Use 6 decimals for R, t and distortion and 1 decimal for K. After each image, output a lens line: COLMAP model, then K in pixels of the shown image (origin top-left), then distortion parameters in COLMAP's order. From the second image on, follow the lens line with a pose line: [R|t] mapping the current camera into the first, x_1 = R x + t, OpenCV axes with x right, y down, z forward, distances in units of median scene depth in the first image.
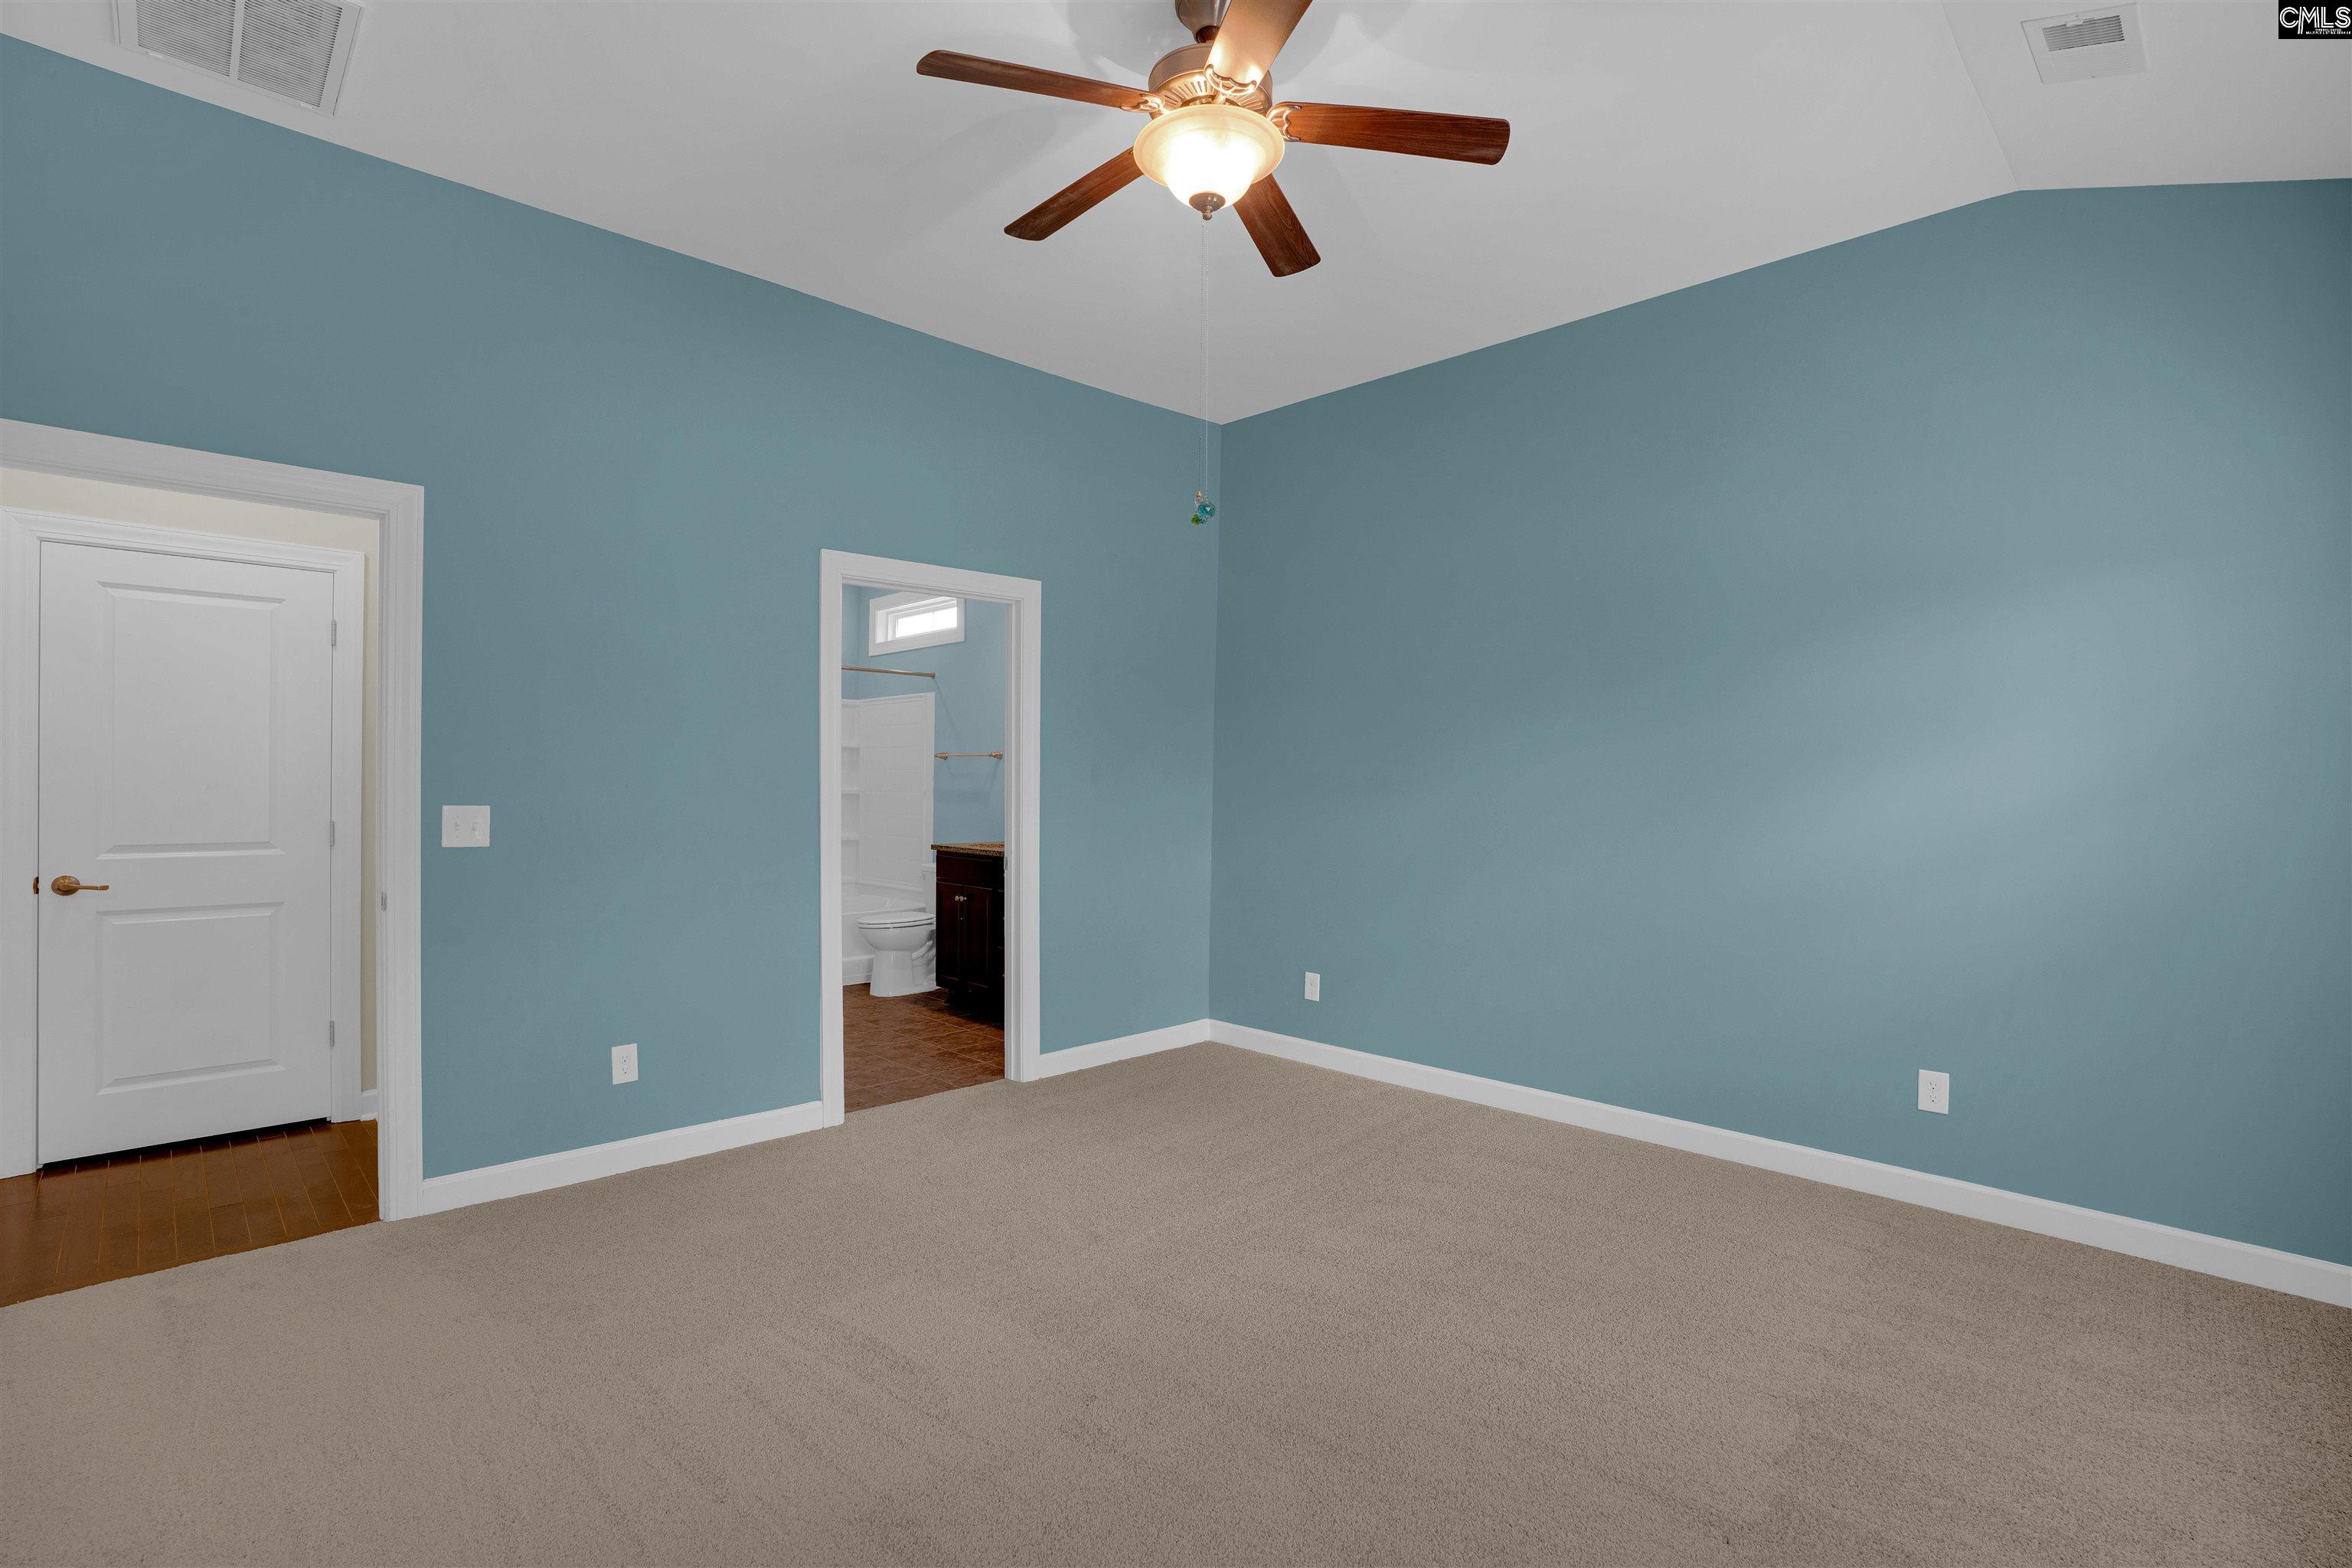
lens RADIAL K [[1087.0, 0, 1175.2], [0, 1087.0, 772.7], [0, 0, 1]] dist [-0.044395, 0.005299]
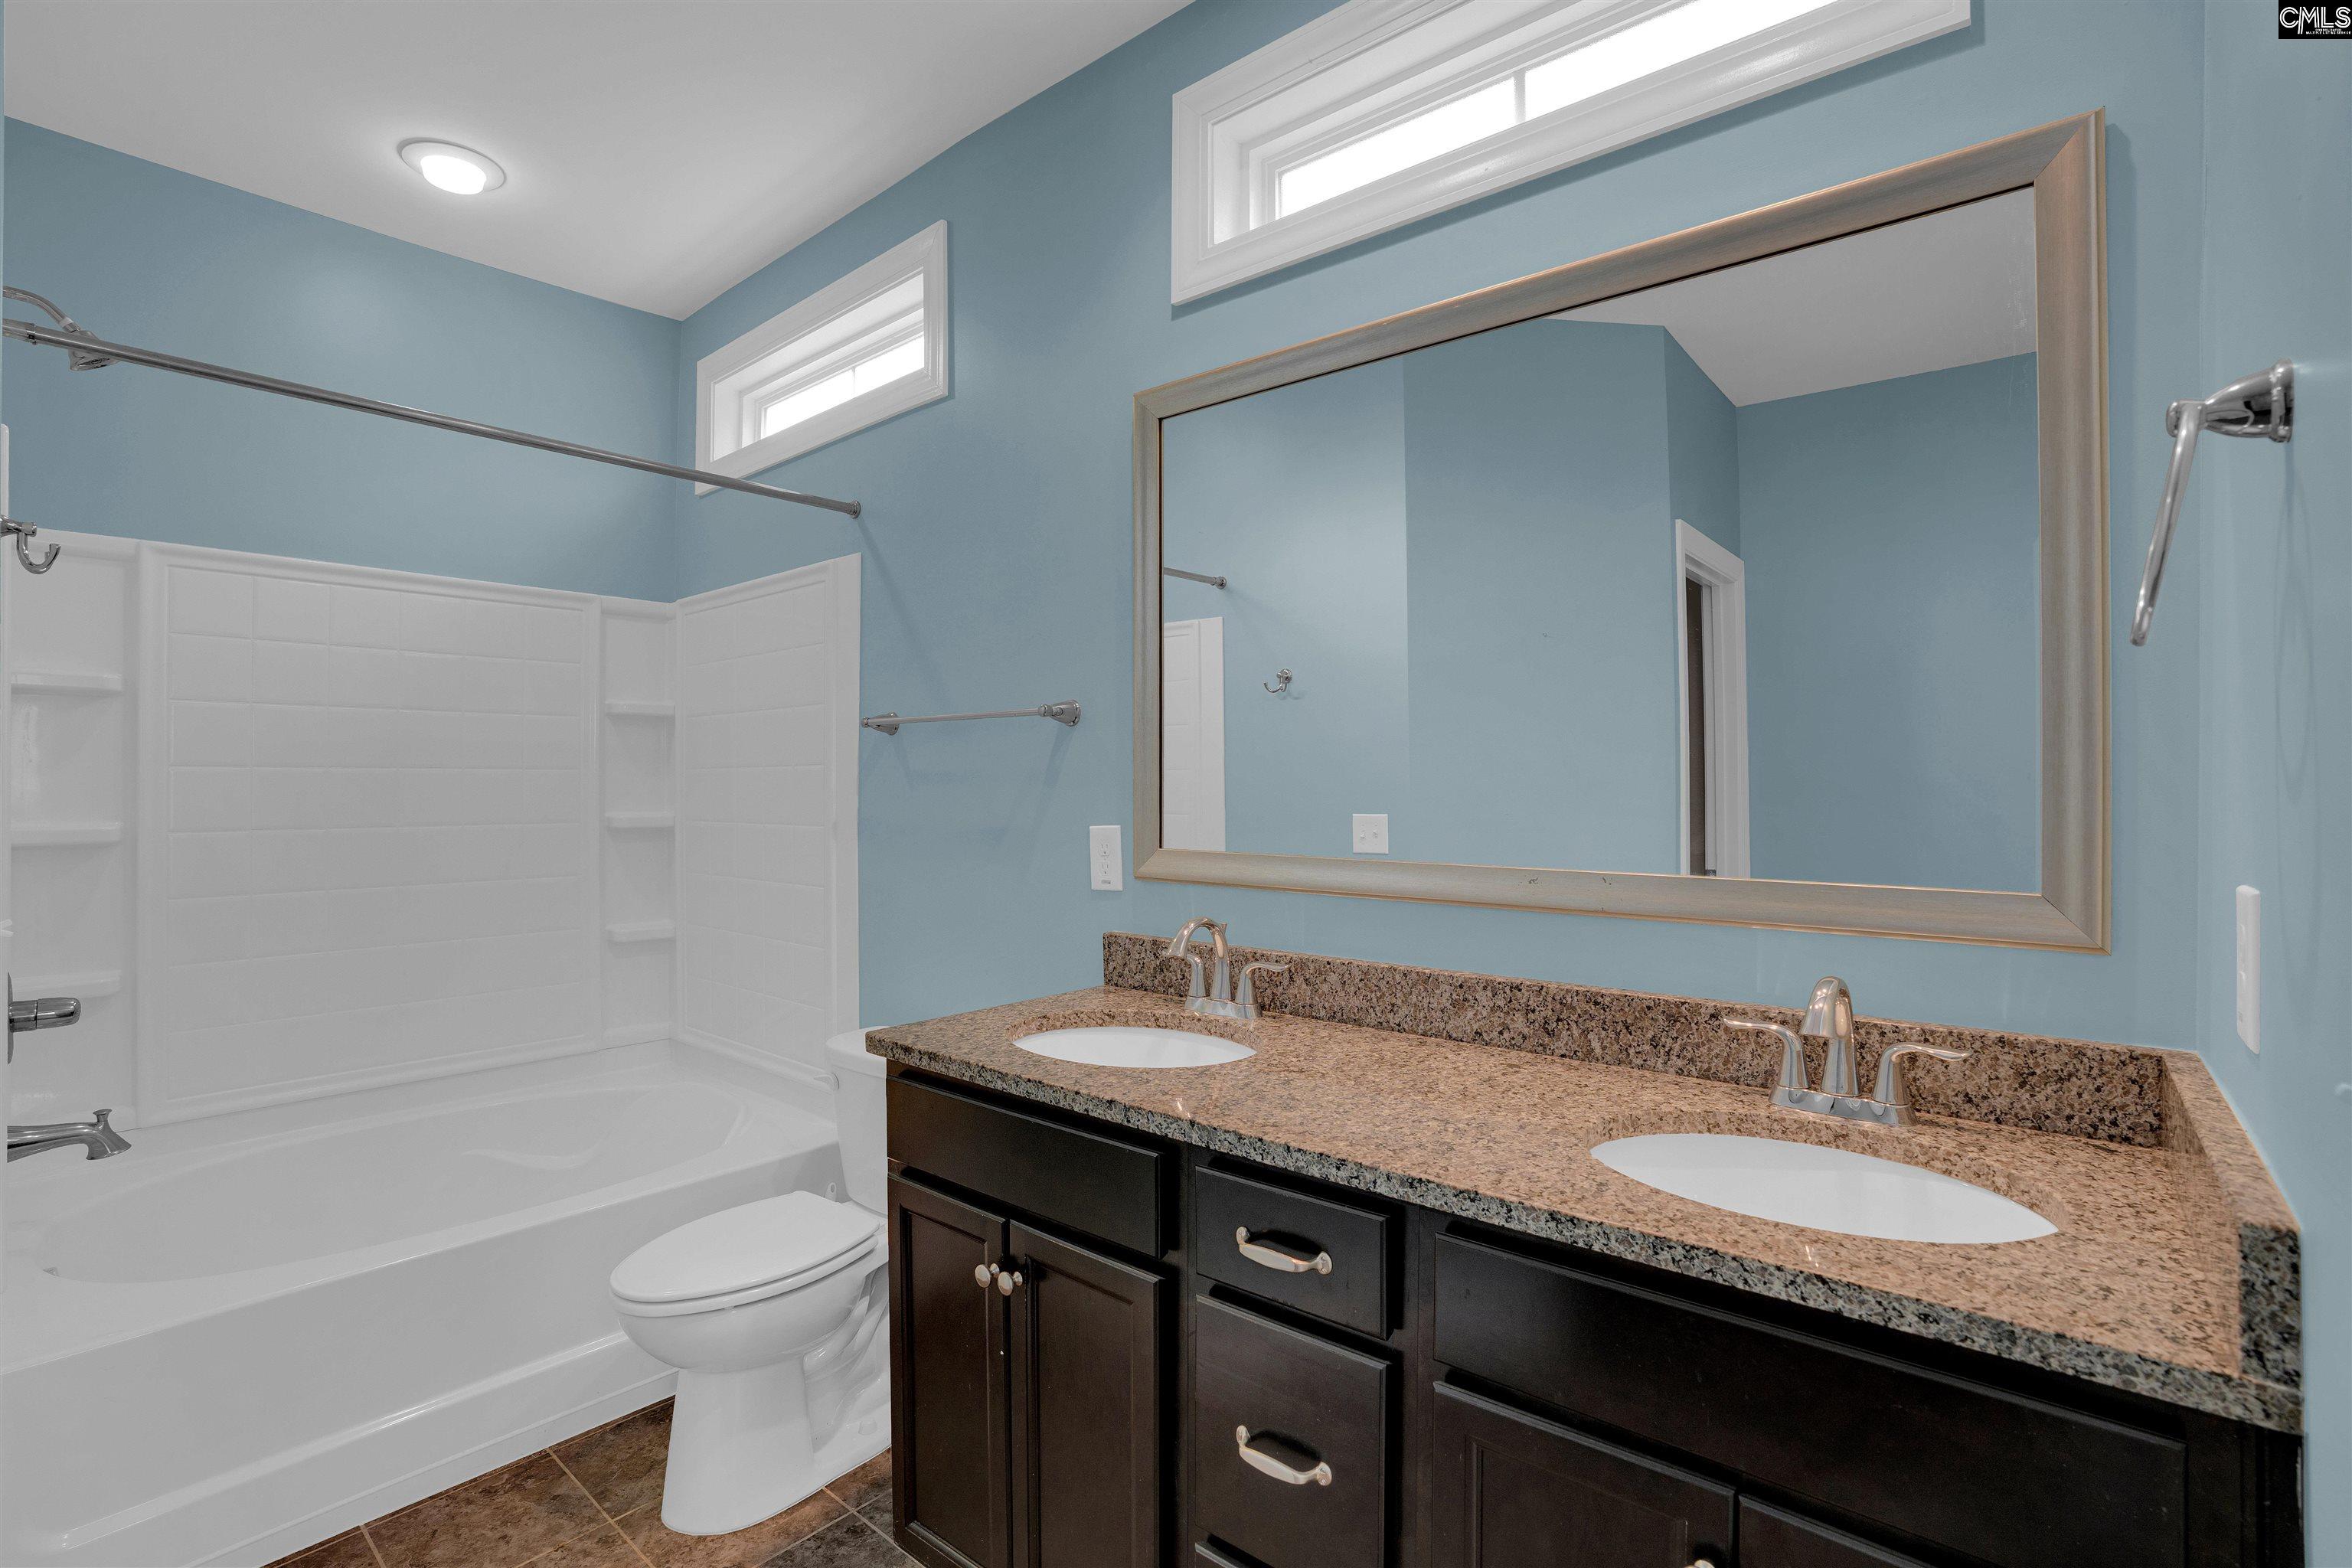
lens RADIAL K [[1087.0, 0, 1176.1], [0, 1087.0, 785.1], [0, 0, 1]] dist [-0.044395, 0.005299]
pose [[0.996414, -0.006090, 0.084389, -0.145965], [0.006319, 0.999977, -0.002449, 0.006423], [-0.084372, 0.002974, 0.996430, 0.623141]]
